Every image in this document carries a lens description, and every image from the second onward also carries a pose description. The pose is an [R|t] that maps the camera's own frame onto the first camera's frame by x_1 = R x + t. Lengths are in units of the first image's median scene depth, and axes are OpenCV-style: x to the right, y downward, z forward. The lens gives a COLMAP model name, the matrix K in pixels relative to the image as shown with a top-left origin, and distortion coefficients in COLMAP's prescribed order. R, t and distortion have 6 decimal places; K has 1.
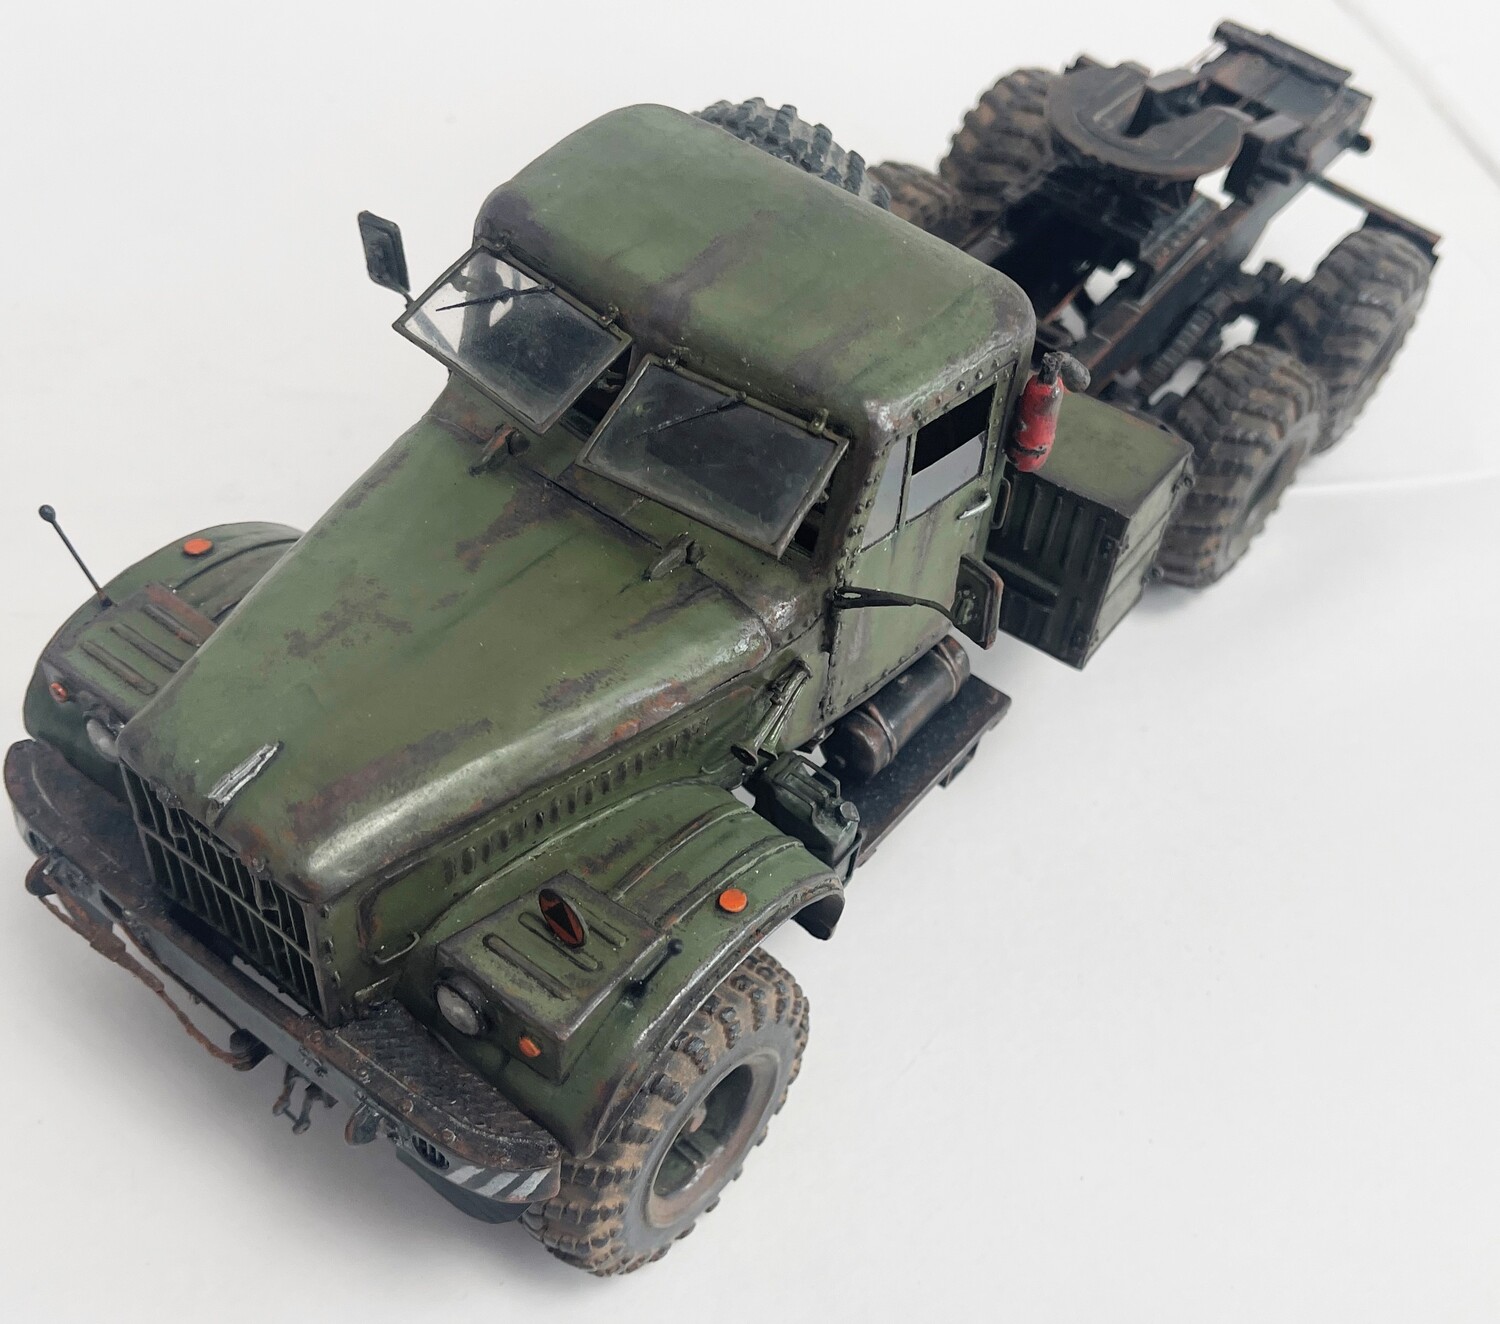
lens RADIAL K [[1276.1, 0, 751.4], [0, 1276.1, 584.4], [0, 0, 1]] dist [0.049666, -0.092124]
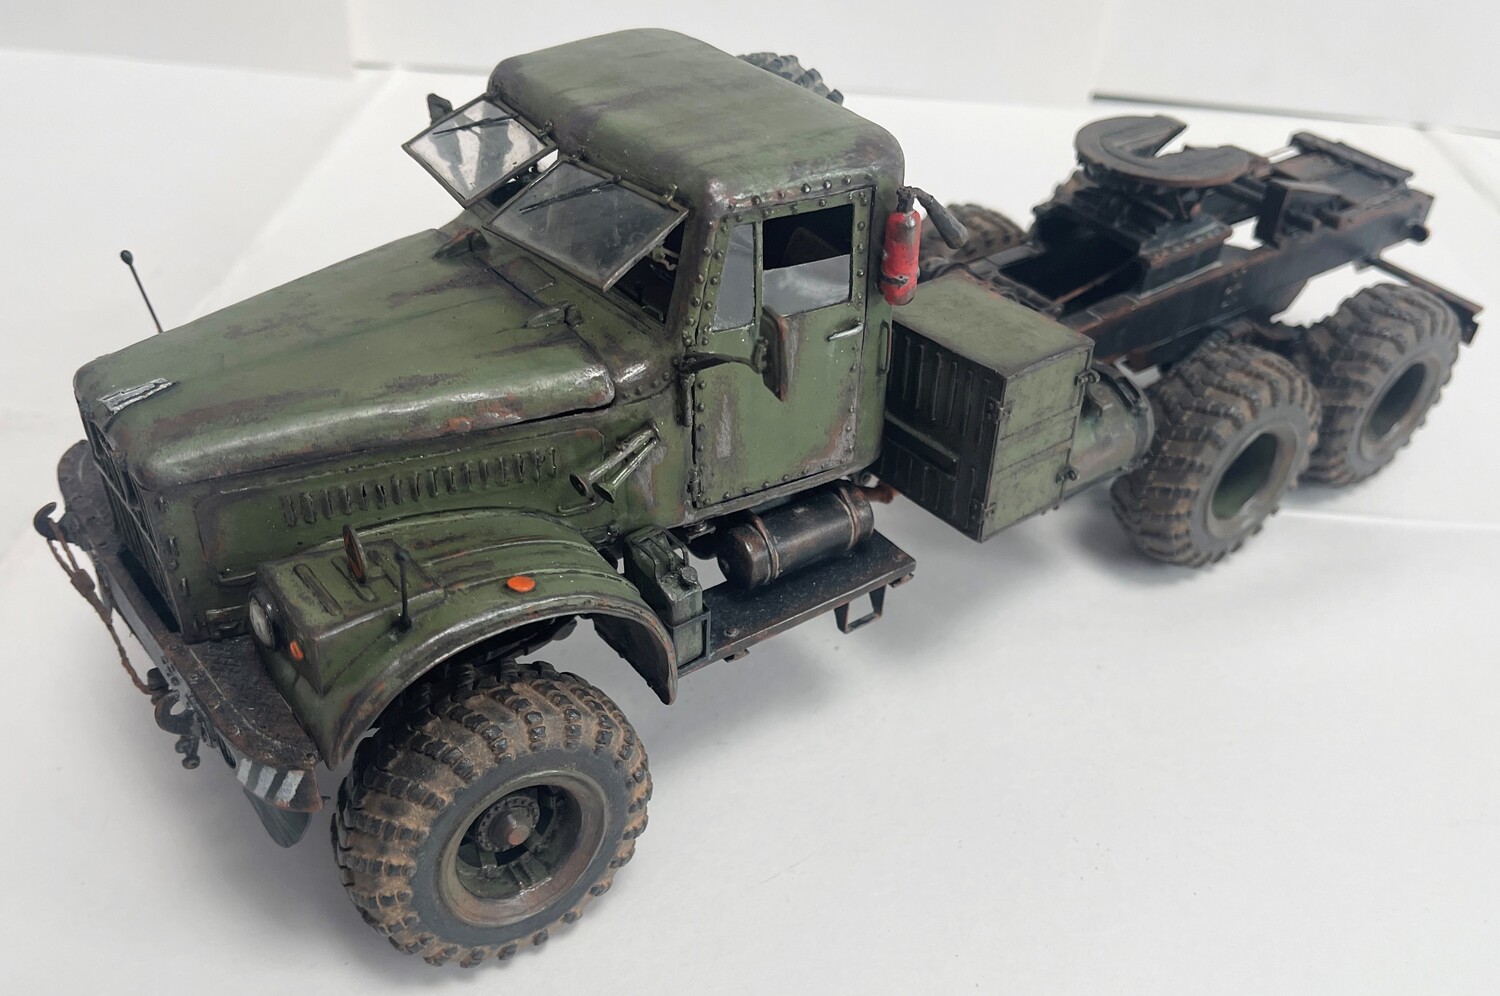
lens RADIAL K [[1049.9, 0, 750.0], [0, 1049.9, 498.0], [0, 0, 1]] dist [0.005944, -0.002285]
pose [[0.972119, 0.120426, -0.201200, 0.309256], [-0.148786, 0.979976, -0.132322, 0.228469], [0.181236, 0.158569, 0.970572, 0.109179]]
